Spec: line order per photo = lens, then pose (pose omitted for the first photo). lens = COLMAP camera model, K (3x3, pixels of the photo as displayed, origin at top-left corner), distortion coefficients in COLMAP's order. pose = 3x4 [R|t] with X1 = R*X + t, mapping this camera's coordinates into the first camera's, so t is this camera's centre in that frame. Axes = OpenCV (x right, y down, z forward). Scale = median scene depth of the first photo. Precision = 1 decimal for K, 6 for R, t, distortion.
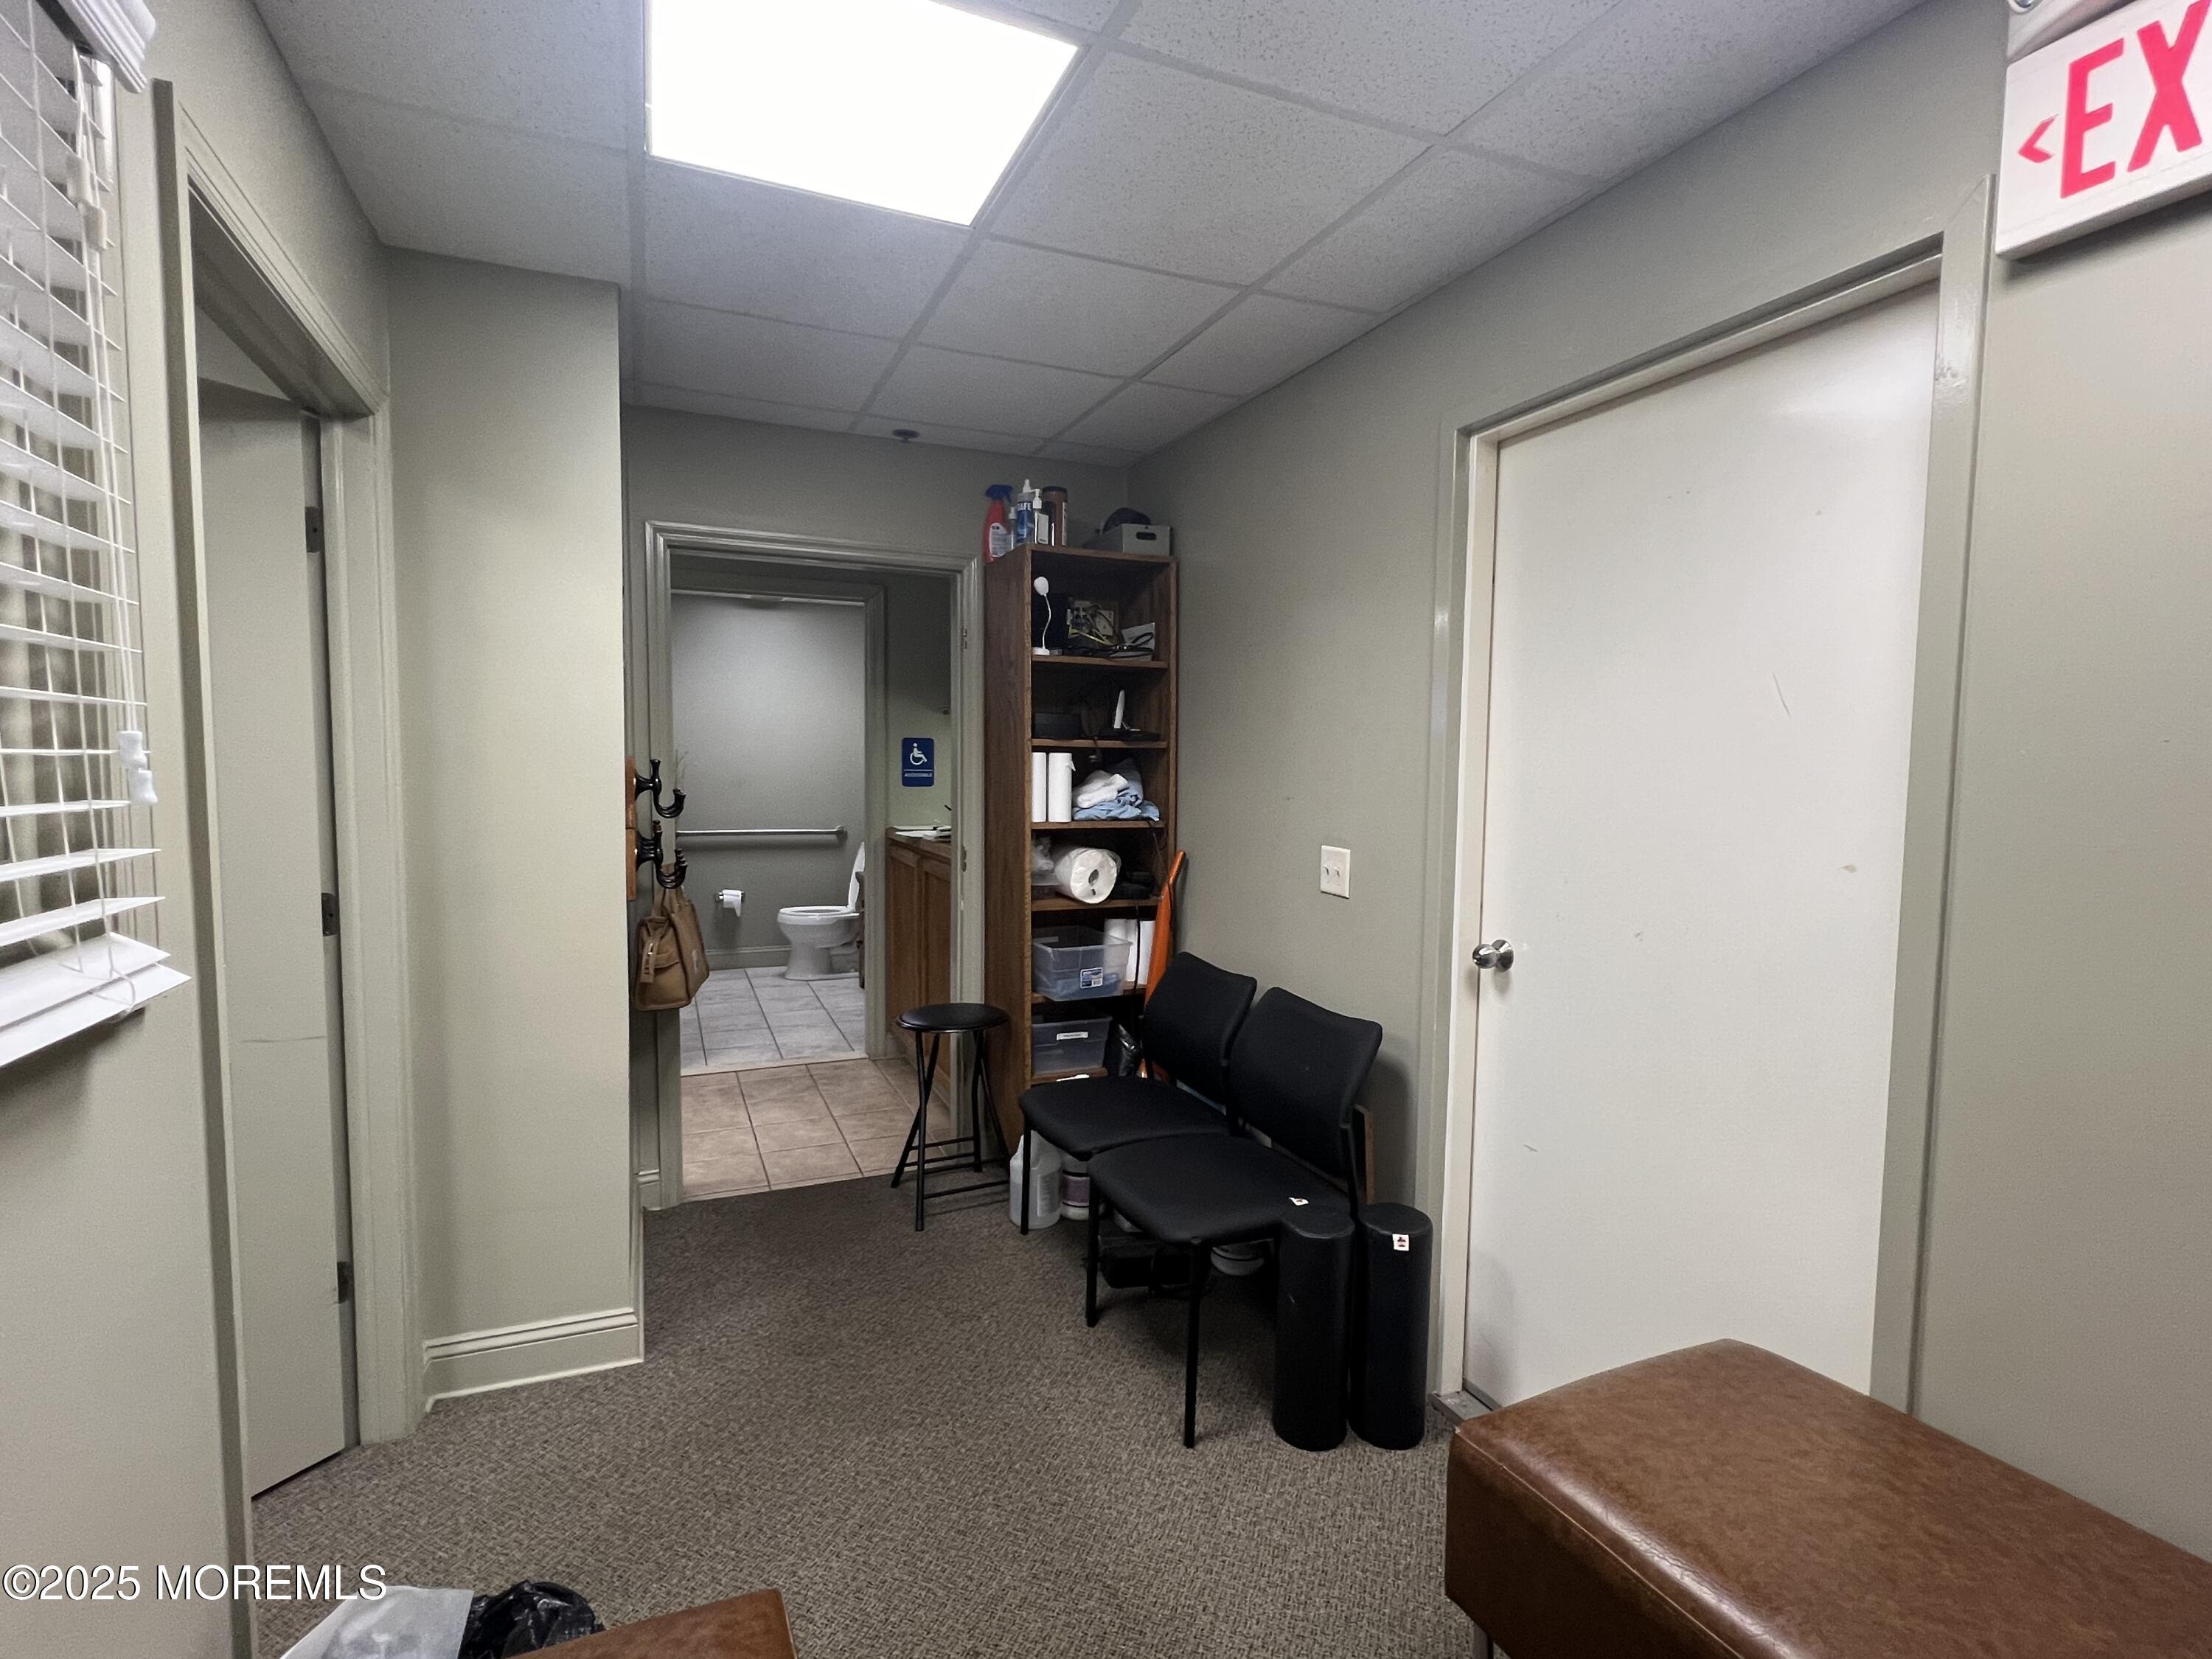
lens RADIAL K [[1052.2, 0, 1103.0], [0, 1052.2, 838.9], [0, 0, 1]] dist [-0.001876, 0.000974]
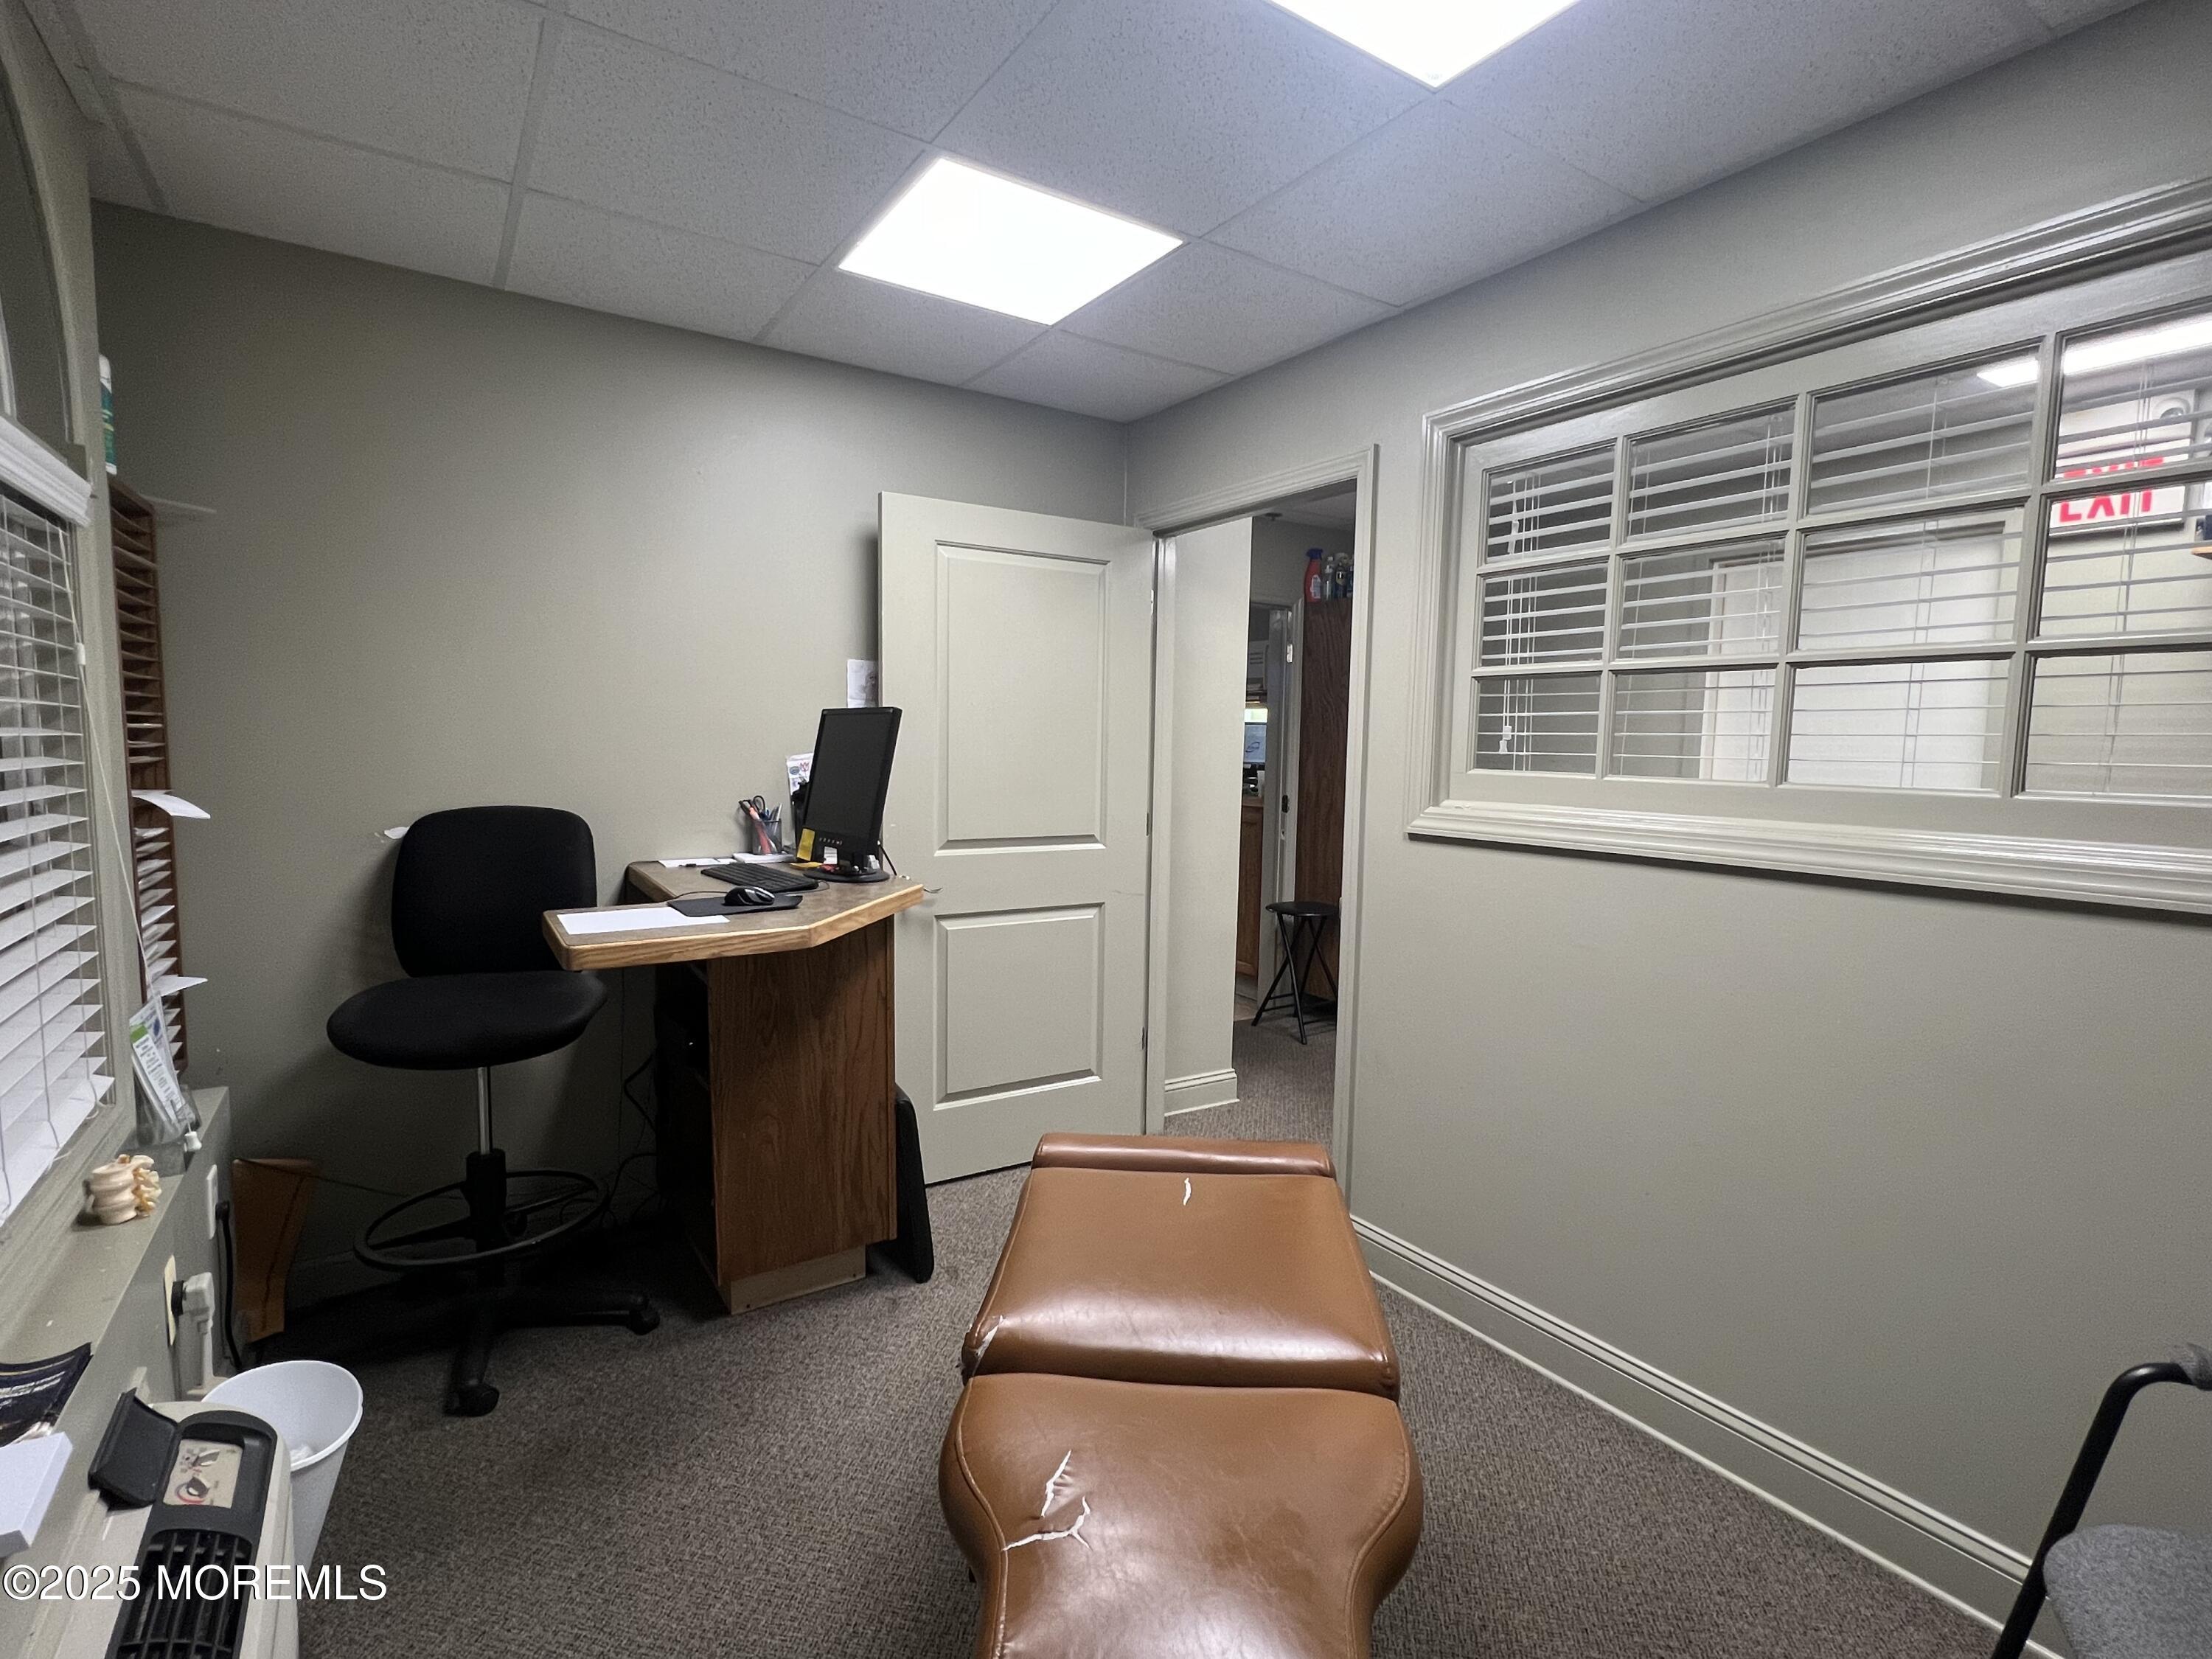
lens RADIAL K [[1052.2, 0, 1106.3], [0, 1052.2, 835.3], [0, 0, 1]] dist [-0.001876, 0.000974]
pose [[0.983844, -0.011483, 0.178657, -0.685749], [0.009714, 0.999895, 0.010774, 0.047654], [-0.178762, -0.008865, 0.983852, -0.420238]]
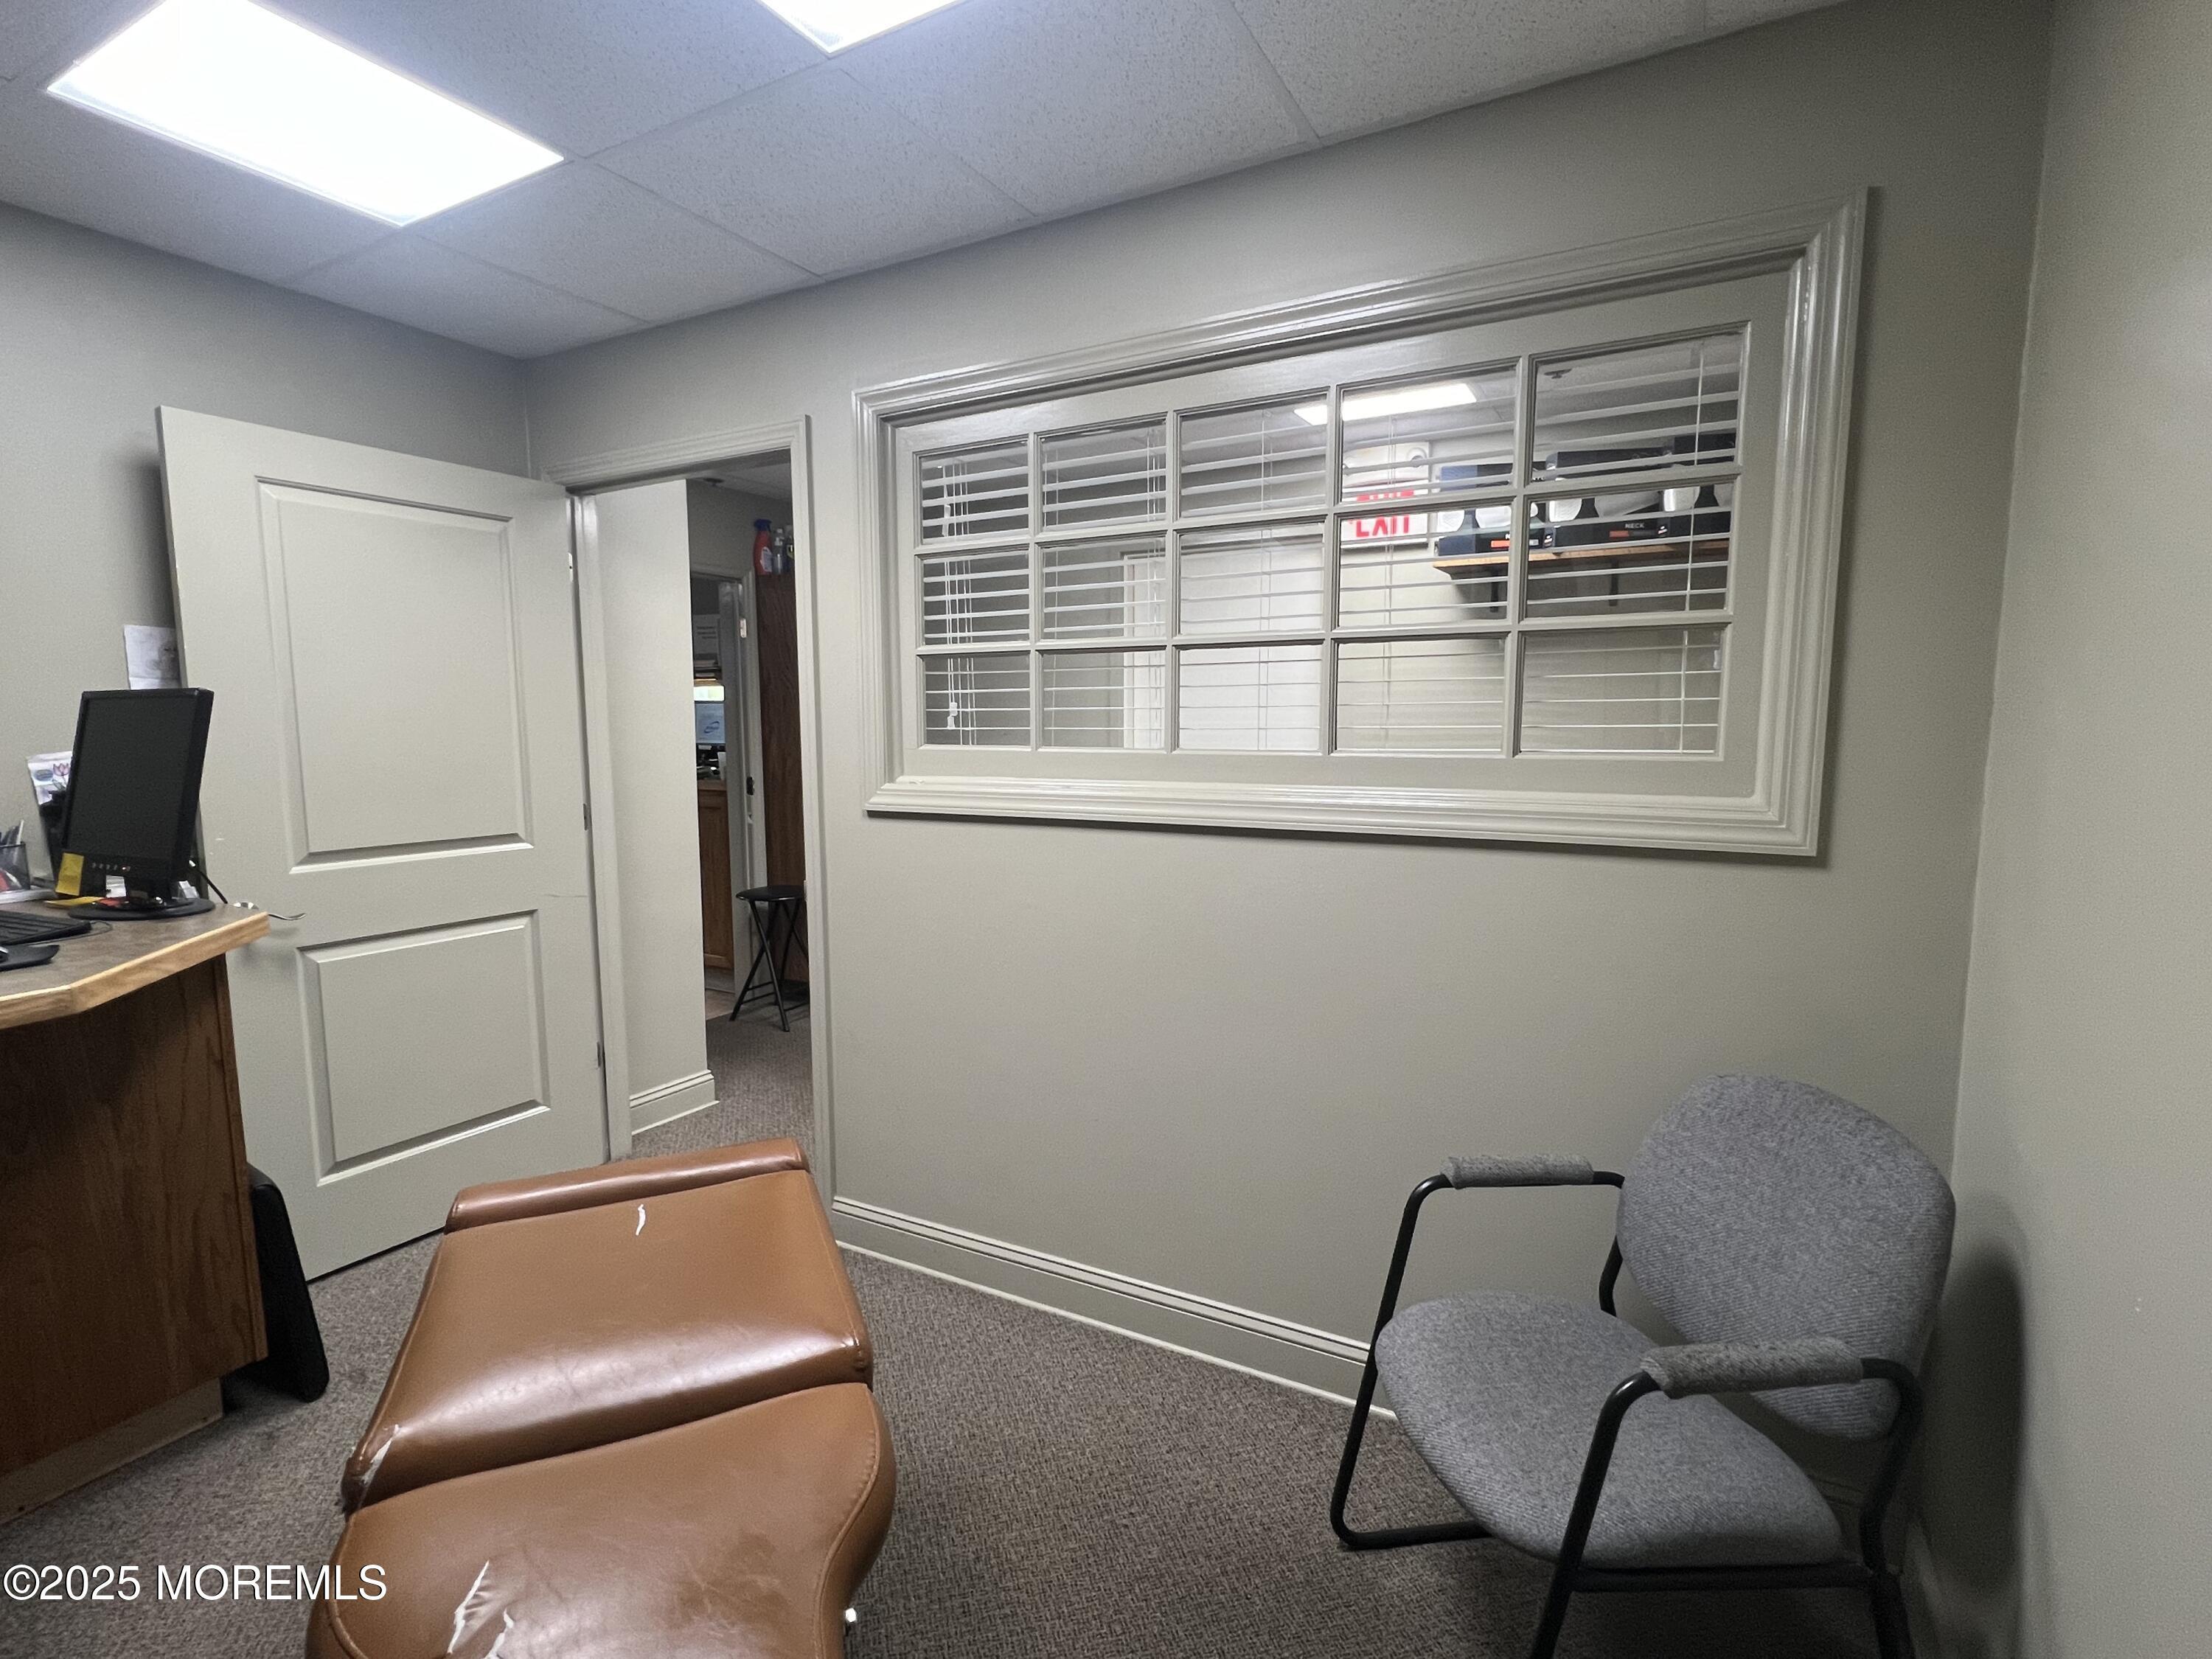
lens RADIAL K [[1052.2, 0, 1099.0], [0, 1052.2, 834.4], [0, 0, 1]] dist [-0.001876, 0.000974]
pose [[0.790148, -0.081477, 0.607476, -0.666927], [0.064102, 0.996675, 0.050299, 0.045895], [-0.609555, -0.000803, 0.792744, -0.419503]]
